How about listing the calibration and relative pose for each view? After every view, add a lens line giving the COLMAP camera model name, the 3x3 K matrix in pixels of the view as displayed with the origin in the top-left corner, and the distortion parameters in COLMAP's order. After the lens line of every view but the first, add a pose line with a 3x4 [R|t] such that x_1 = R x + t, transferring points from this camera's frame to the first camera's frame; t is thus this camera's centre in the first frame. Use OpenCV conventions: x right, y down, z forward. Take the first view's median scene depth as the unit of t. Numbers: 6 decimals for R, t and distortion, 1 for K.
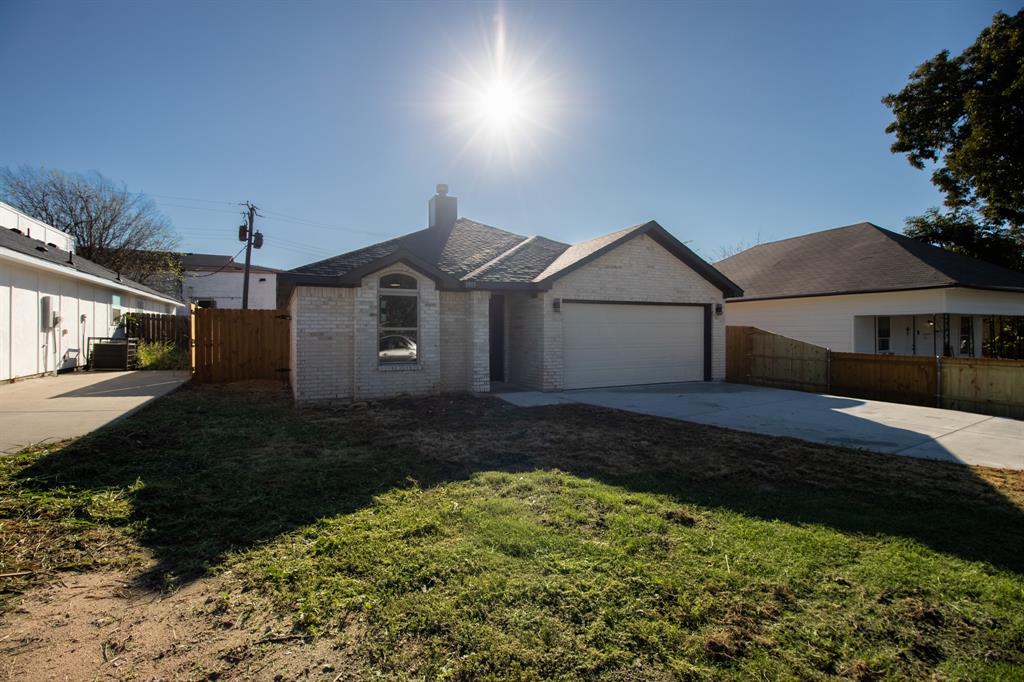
lens RADIAL K [[478.0, 0, 501.6], [0, 478.0, 335.4], [0, 0, 1]] dist [-0.001546, -0.013384]
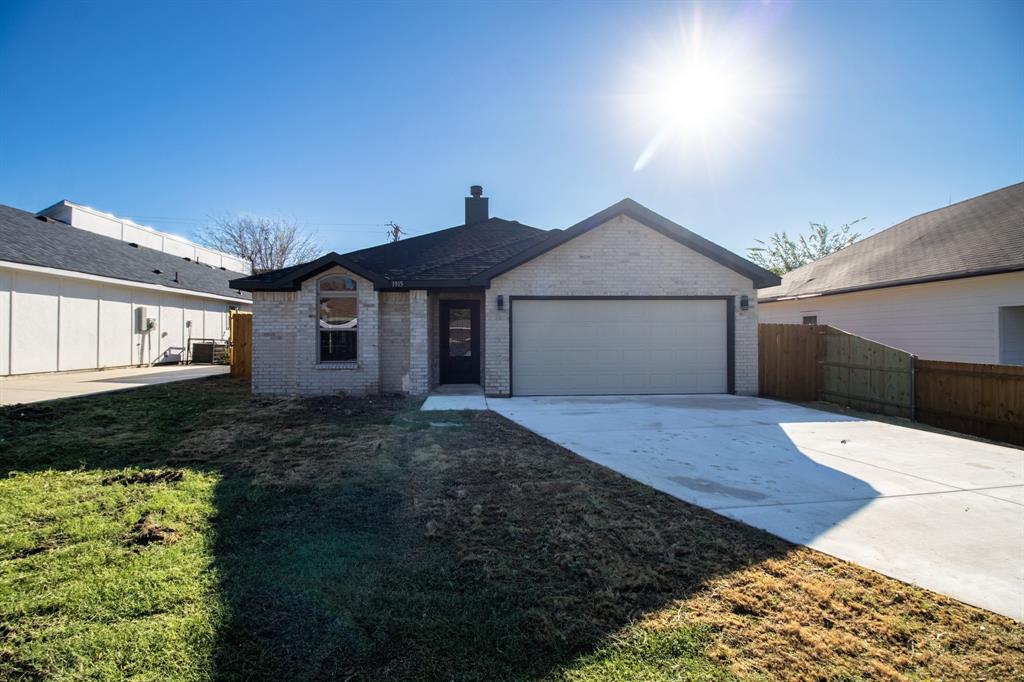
lens RADIAL K [[478.0, 0, 501.6], [0, 478.0, 335.4], [0, 0, 1]] dist [-0.001546, -0.013384]
pose [[0.922014, -0.002296, -0.387149, 0.451253], [-0.002125, 0.999937, -0.010991, 0.009201], [0.387150, 0.010956, 0.921952, 0.151746]]
